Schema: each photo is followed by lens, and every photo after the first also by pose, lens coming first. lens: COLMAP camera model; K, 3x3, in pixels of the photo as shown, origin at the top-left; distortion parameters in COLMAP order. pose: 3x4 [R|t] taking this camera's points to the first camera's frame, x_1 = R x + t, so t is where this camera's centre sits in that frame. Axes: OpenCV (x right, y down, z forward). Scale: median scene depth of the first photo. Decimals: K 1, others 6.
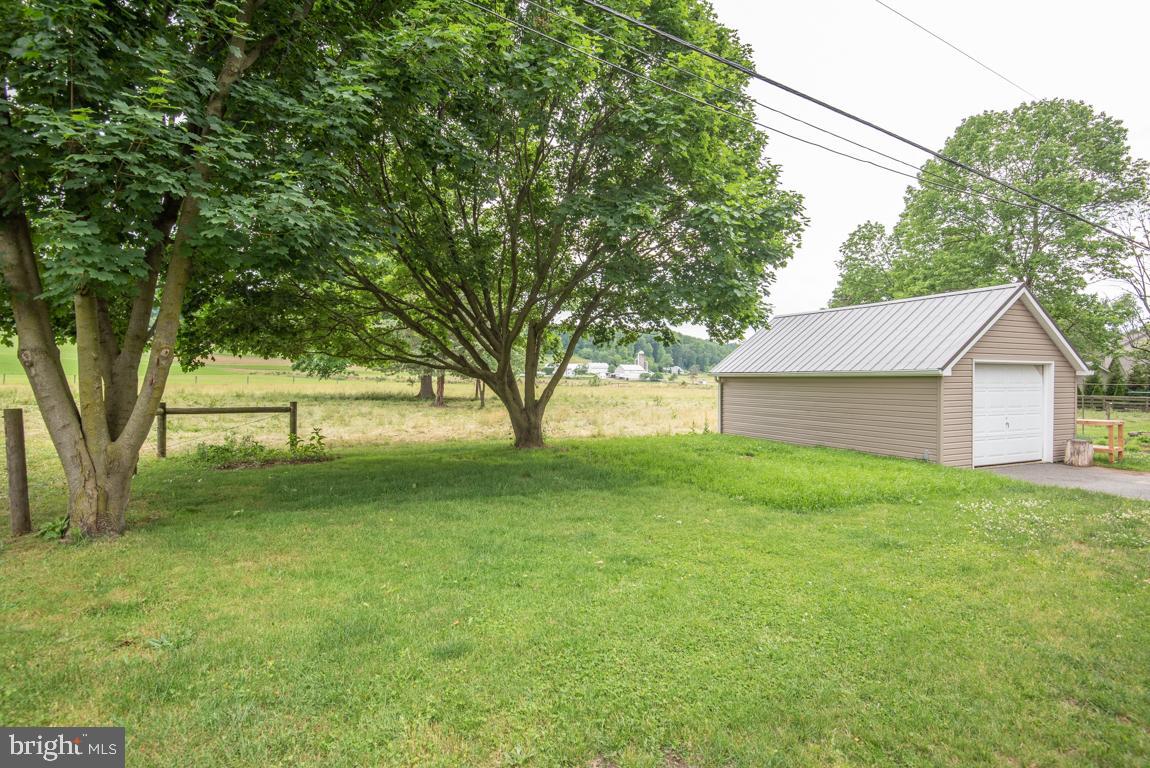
lens RADIAL K [[602.3, 0, 575.0], [0, 602.3, 384.0], [0, 0, 1]] dist [-0.019407, -0.000833]
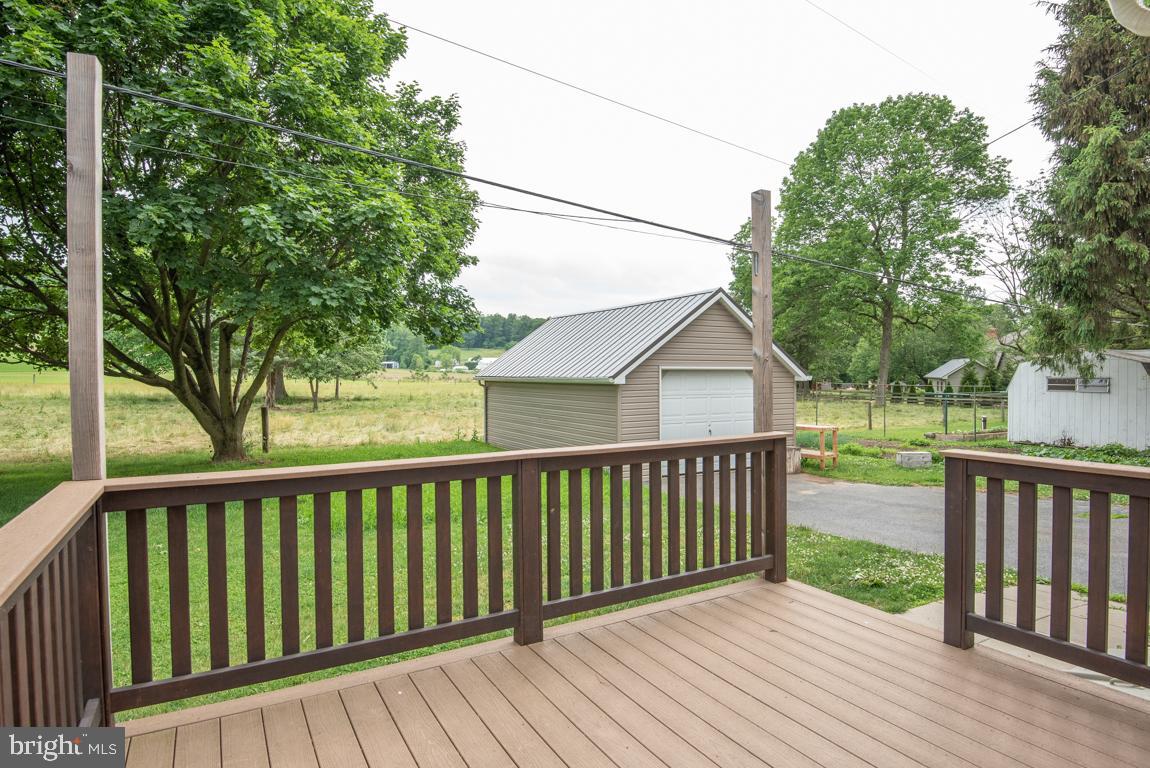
lens RADIAL K [[636.9, 0, 575.0], [0, 636.9, 384.0], [0, 0, 1]] dist [-0.000857, -0.000289]
pose [[0.994896, -0.004473, 0.100803, 0.141824], [0.003689, 0.999962, 0.007954, -0.007029], [-0.100835, -0.007541, 0.994875, -0.006438]]
